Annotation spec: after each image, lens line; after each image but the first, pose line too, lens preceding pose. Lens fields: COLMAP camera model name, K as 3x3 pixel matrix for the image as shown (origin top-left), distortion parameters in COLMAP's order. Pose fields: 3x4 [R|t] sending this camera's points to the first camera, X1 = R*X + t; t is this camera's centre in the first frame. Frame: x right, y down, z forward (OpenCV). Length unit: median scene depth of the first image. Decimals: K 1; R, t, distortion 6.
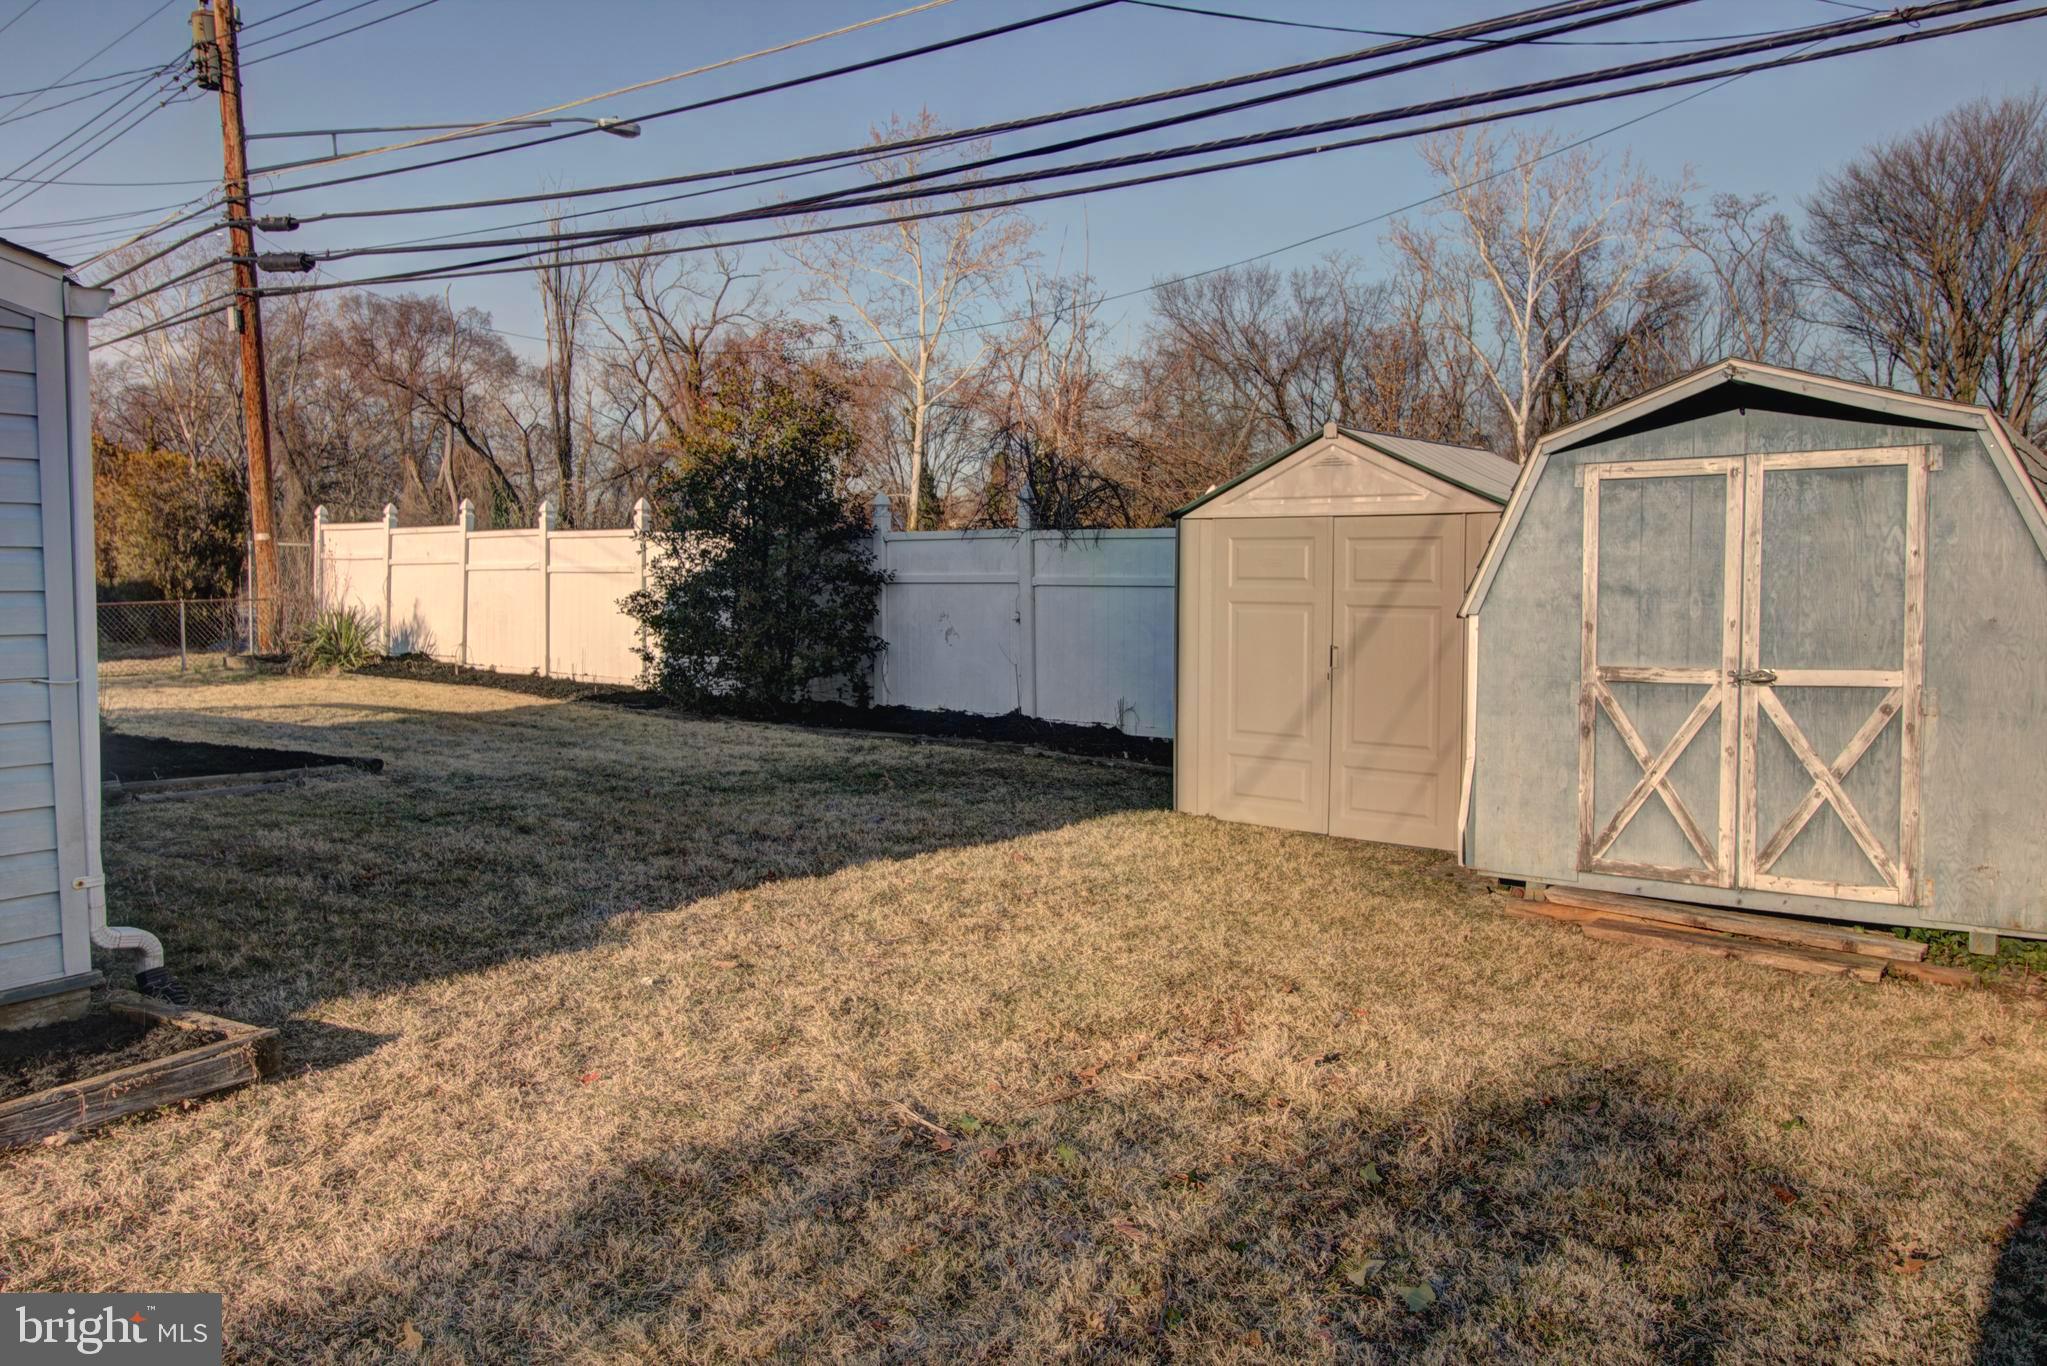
lens RADIAL K [[1523.6, 0, 1025.1], [0, 1523.6, 685.0], [0, 0, 1]] dist [0.014394, -0.008928]
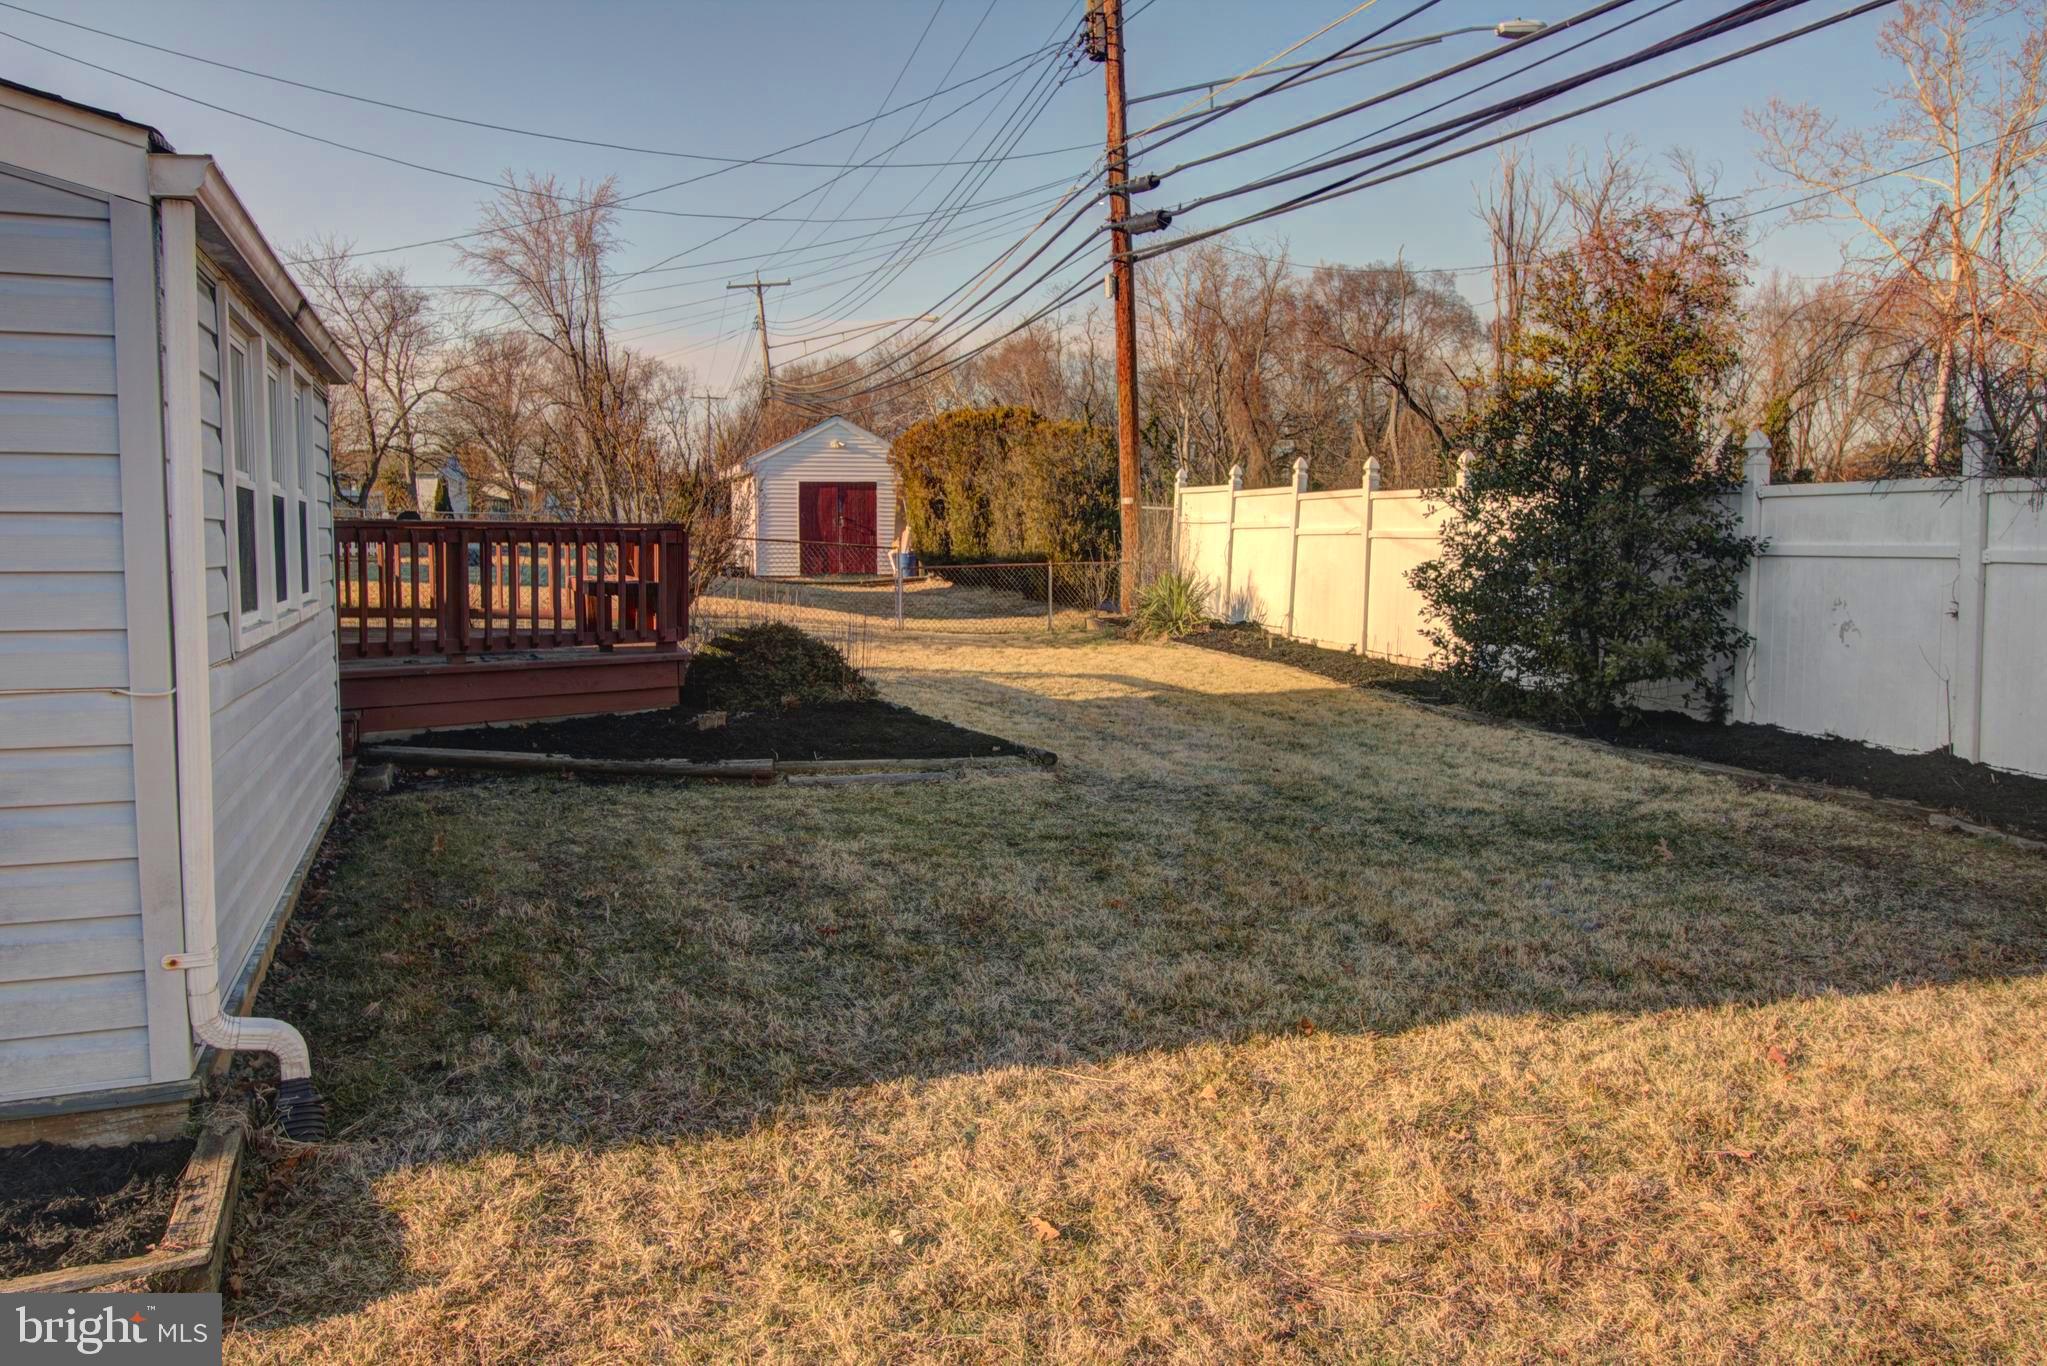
lens RADIAL K [[1523.6, 0, 1022.7], [0, 1523.6, 667.2], [0, 0, 1]] dist [0.014394, -0.008928]
pose [[0.815422, 0.054345, -0.576310, 0.037374], [-0.046763, 0.998514, 0.027993, -0.014259], [0.576974, 0.004124, 0.816752, 0.162490]]
